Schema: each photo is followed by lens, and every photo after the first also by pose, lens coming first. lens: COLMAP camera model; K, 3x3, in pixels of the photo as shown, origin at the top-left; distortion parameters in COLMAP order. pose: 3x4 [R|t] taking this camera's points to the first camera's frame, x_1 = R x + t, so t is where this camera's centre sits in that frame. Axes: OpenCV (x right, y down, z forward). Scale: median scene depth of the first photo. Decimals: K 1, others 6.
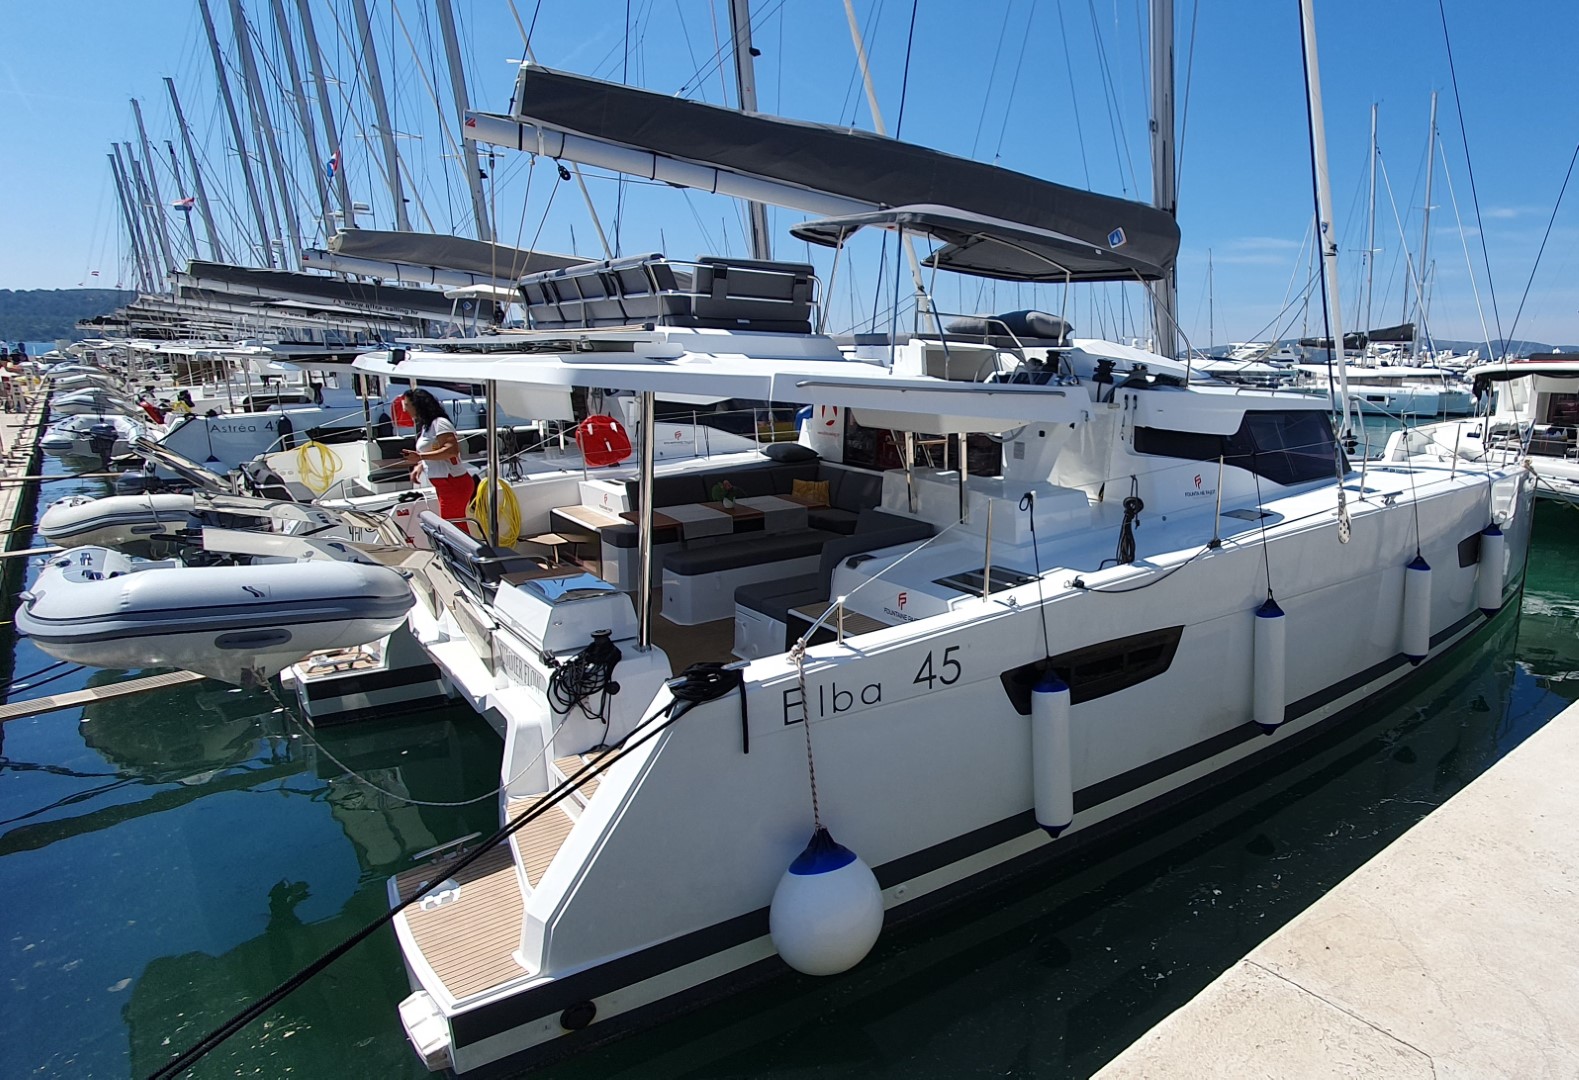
lens RADIAL K [[1008.2, 0, 789.5], [0, 1008.2, 516.3], [0, 0, 1]] dist [0.001892, 0.000955]
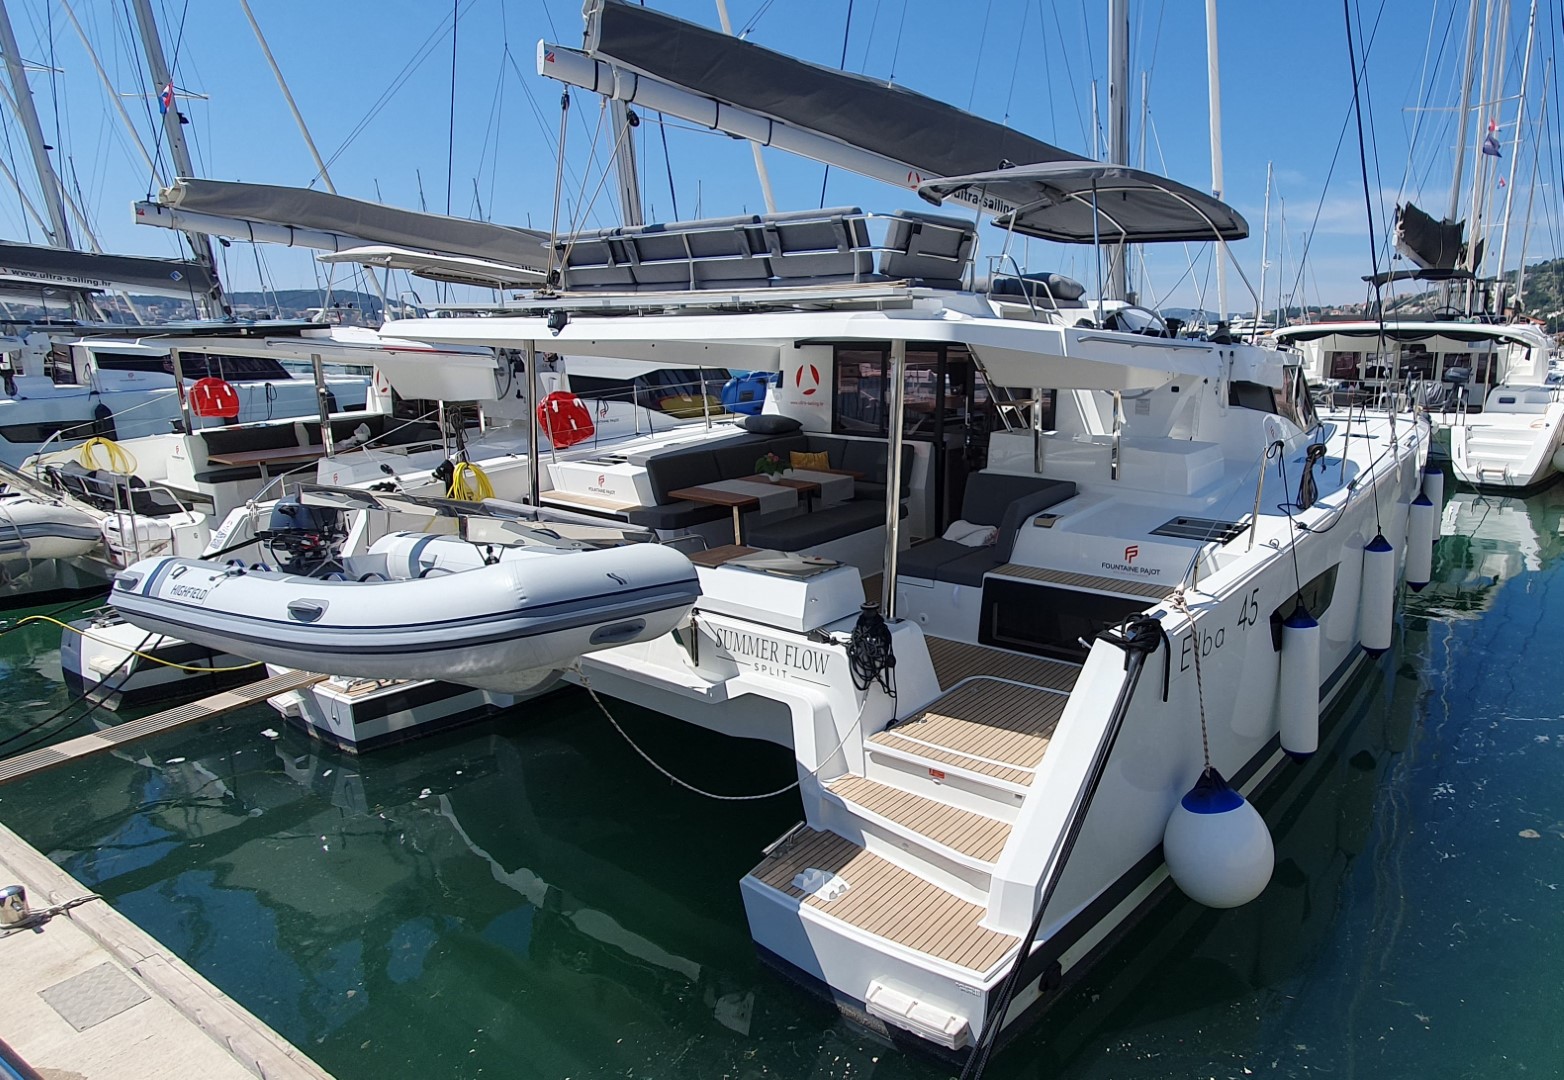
lens RADIAL K [[1054.6, 0, 782.0], [0, 1054.6, 540.0], [0, 0, 1]] dist [0.007986, 0.002678]
pose [[0.970066, -0.060705, 0.235130, -0.318880], [0.051547, 0.997660, 0.044909, 0.002382], [-0.237307, -0.031445, 0.970926, 0.029988]]
